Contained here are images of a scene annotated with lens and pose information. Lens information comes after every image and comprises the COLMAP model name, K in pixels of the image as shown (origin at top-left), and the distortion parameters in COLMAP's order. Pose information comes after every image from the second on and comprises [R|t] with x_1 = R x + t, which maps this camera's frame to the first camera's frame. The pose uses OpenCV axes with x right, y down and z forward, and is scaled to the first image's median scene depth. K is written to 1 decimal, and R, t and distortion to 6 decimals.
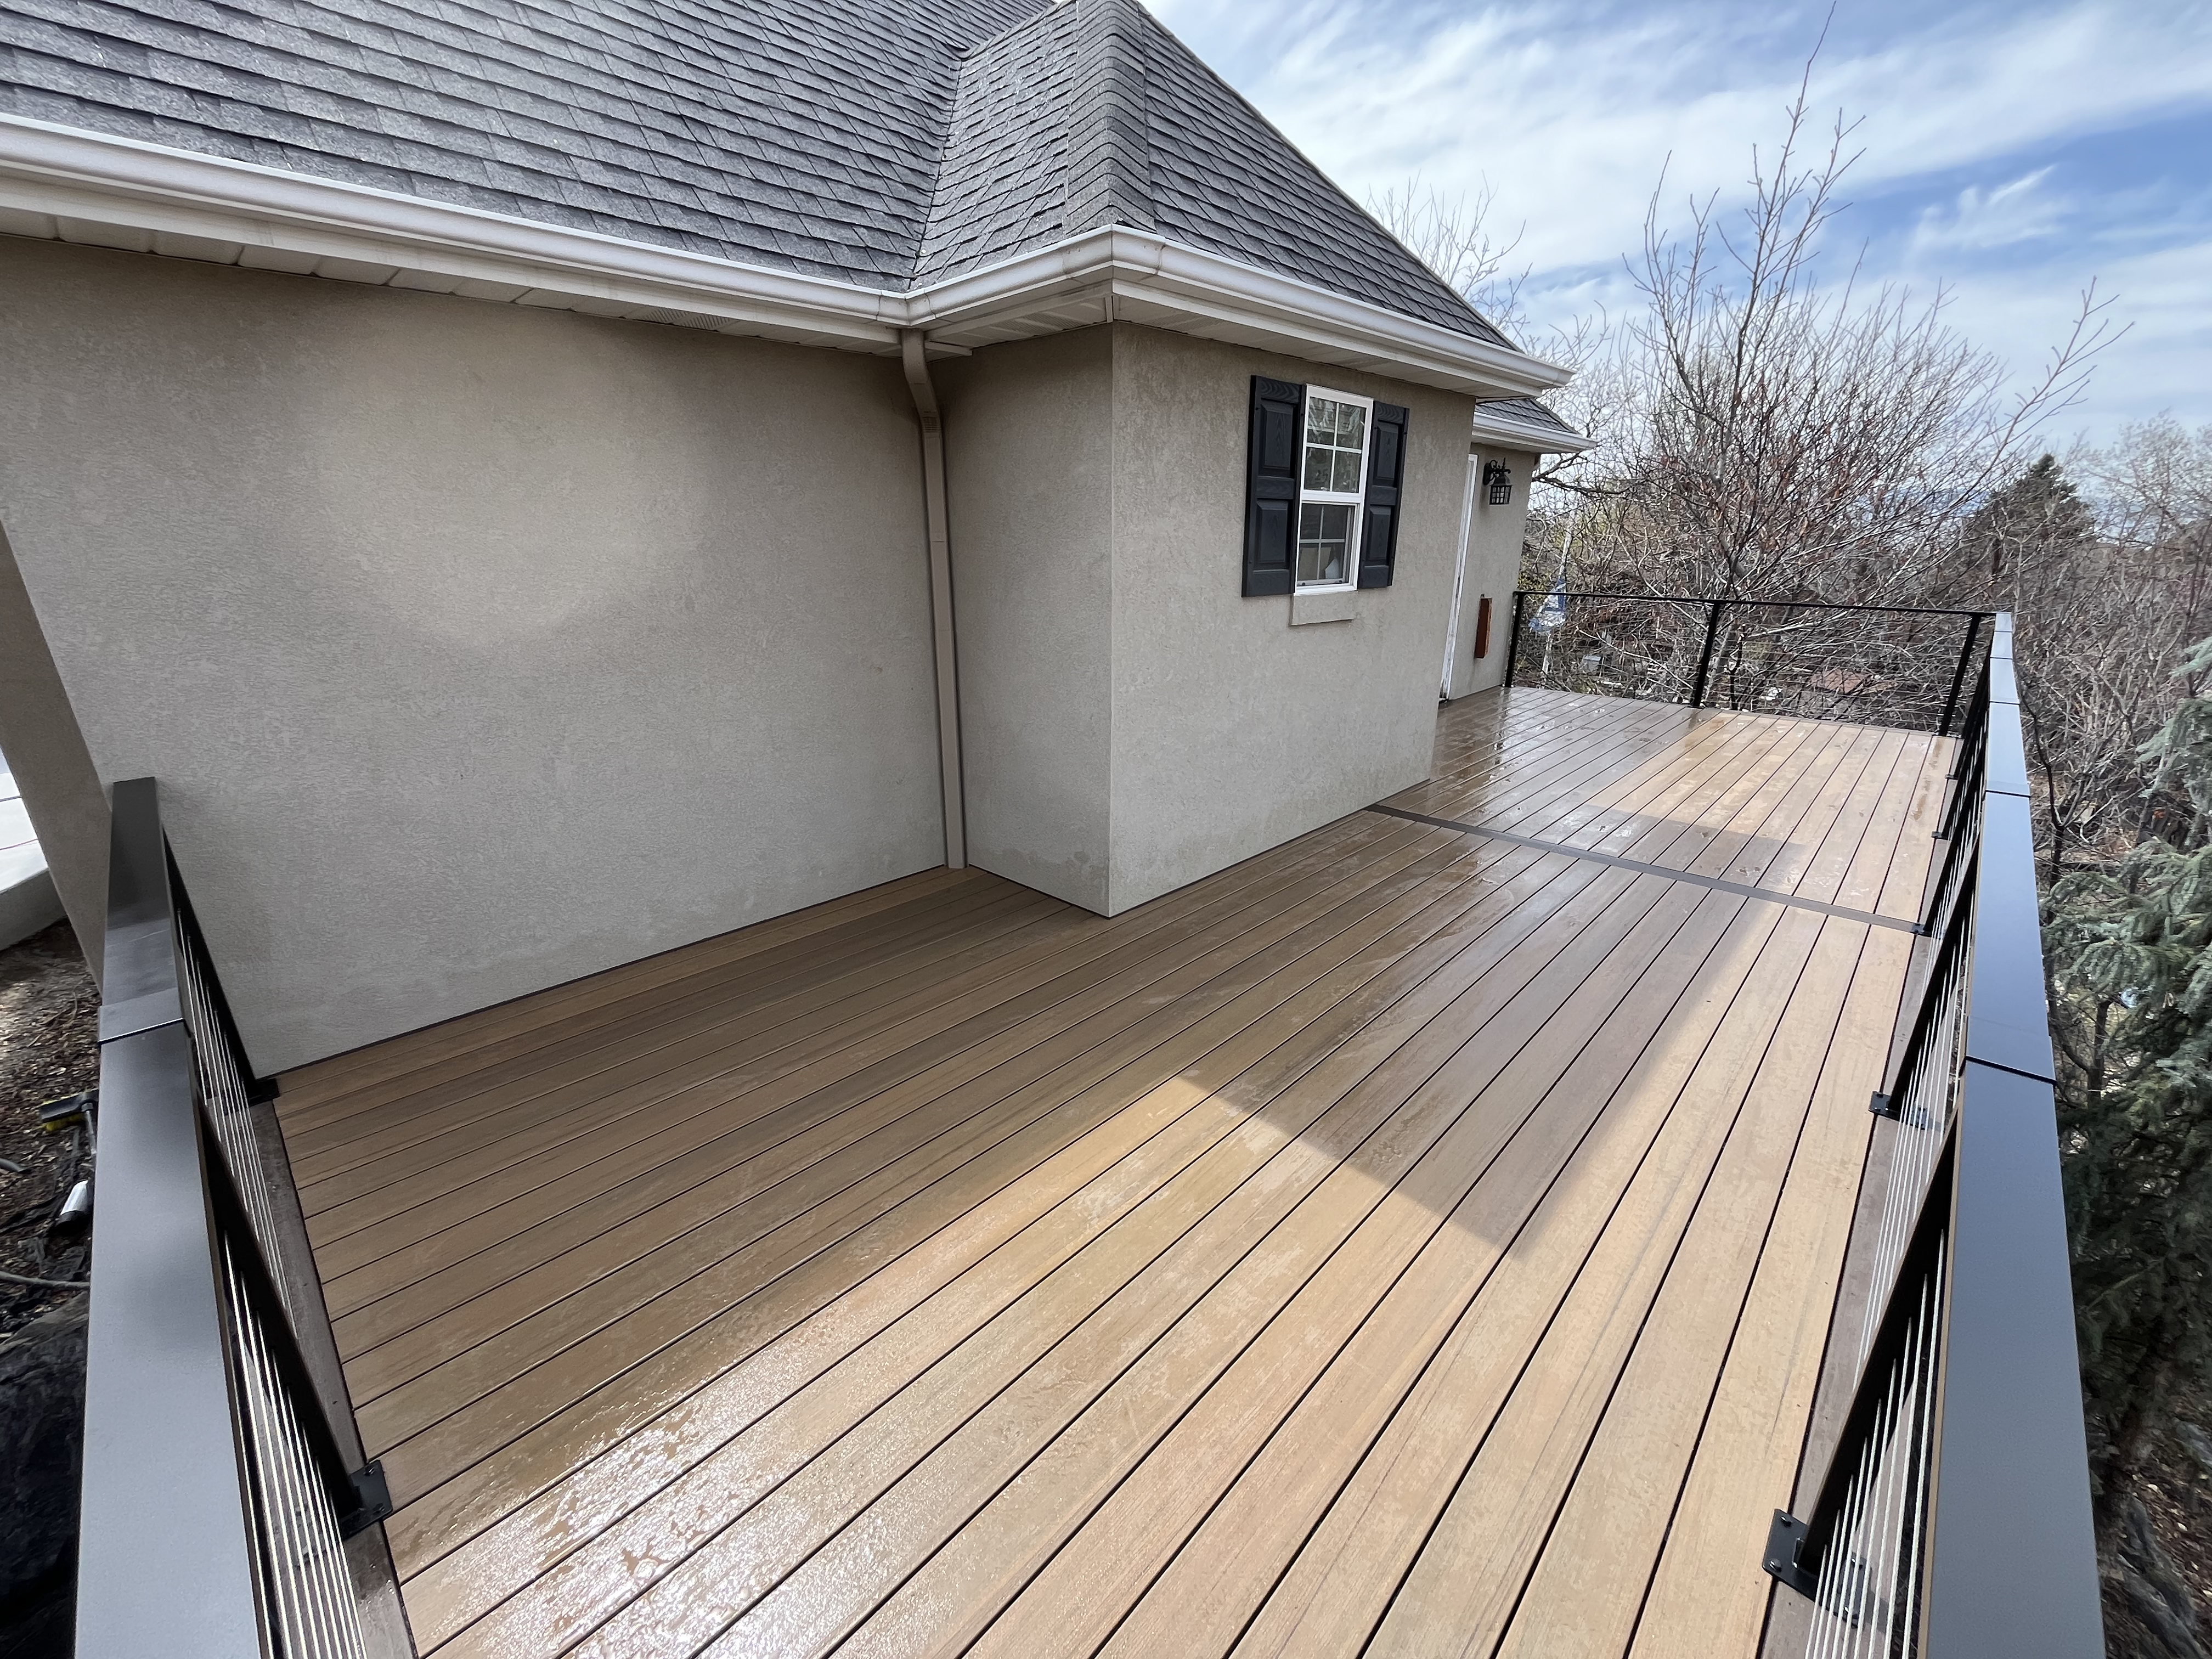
lens RADIAL K [[891.7, 0, 1116.7], [0, 891.7, 829.9], [0, 0, 1]] dist [-0.006159, 0.000342]
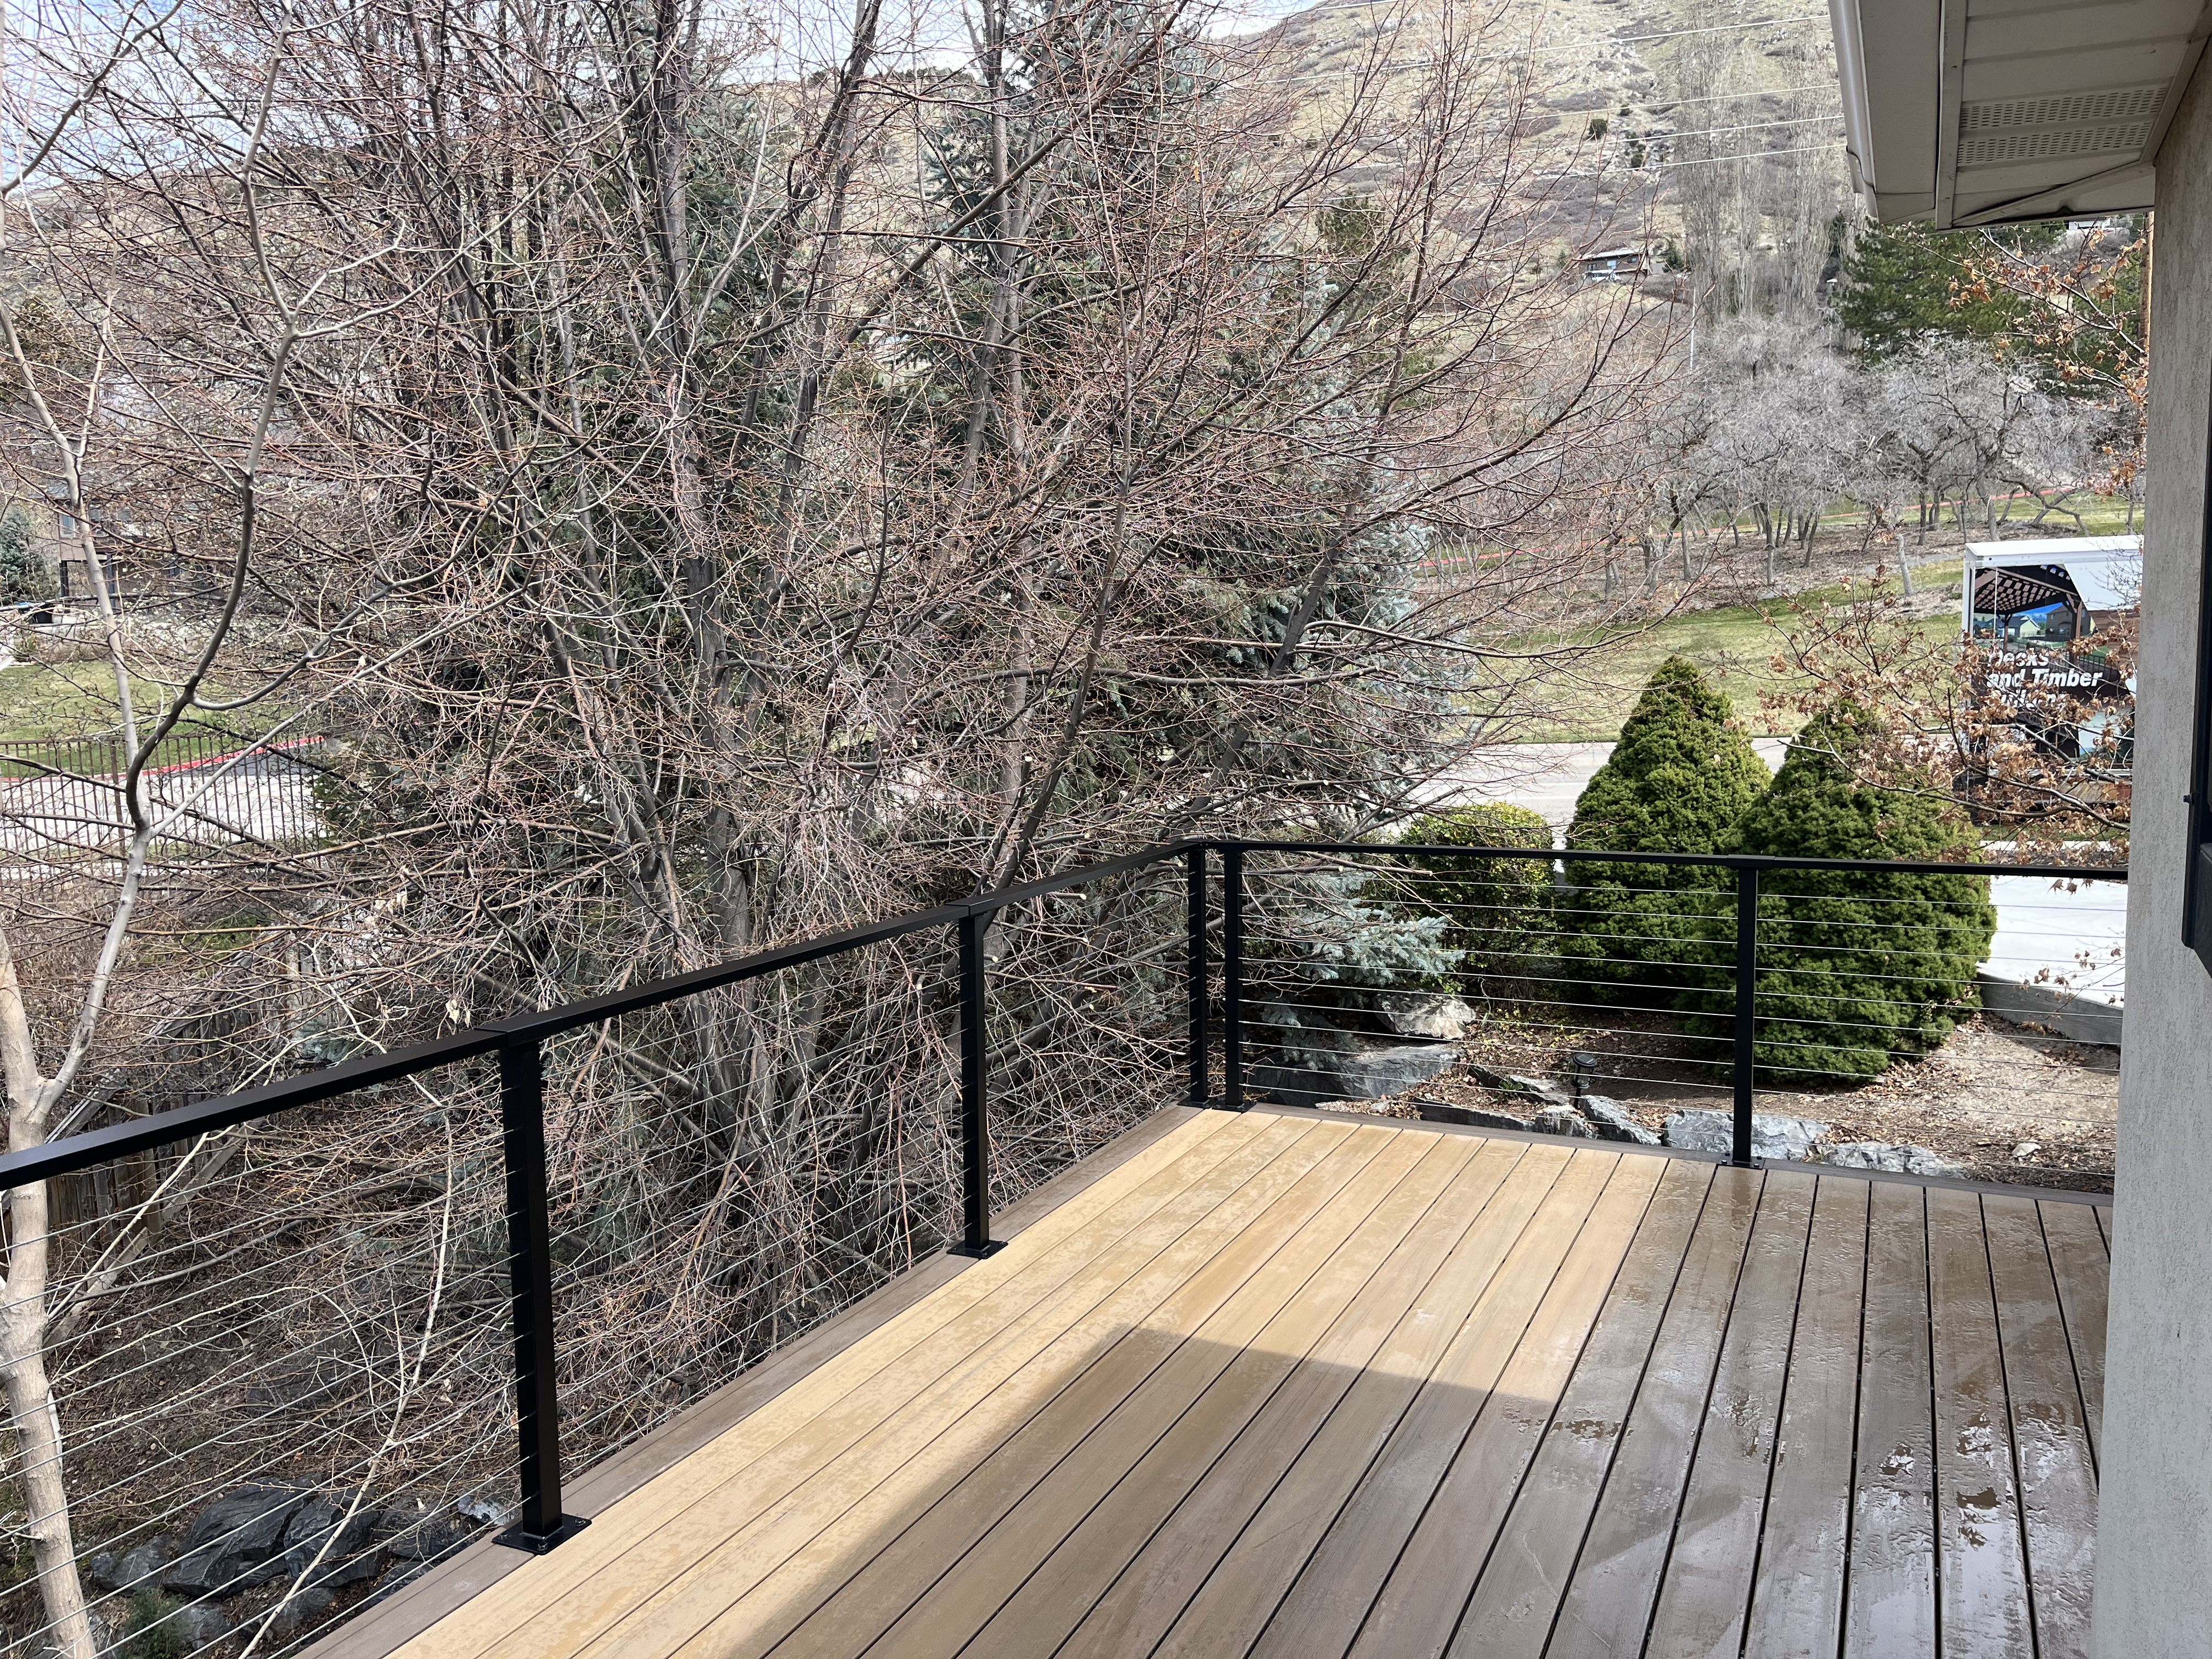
lens RADIAL K [[1667.9, 0, 1091.1], [0, 1667.9, 820.5], [0, 0, 1]] dist [0.042449, -0.040854]
pose [[-0.953125, 0.043788, -0.299392, 0.410039], [-0.081264, 0.916073, 0.392691, -0.328791], [0.291460, 0.398614, -0.869574, 0.959757]]
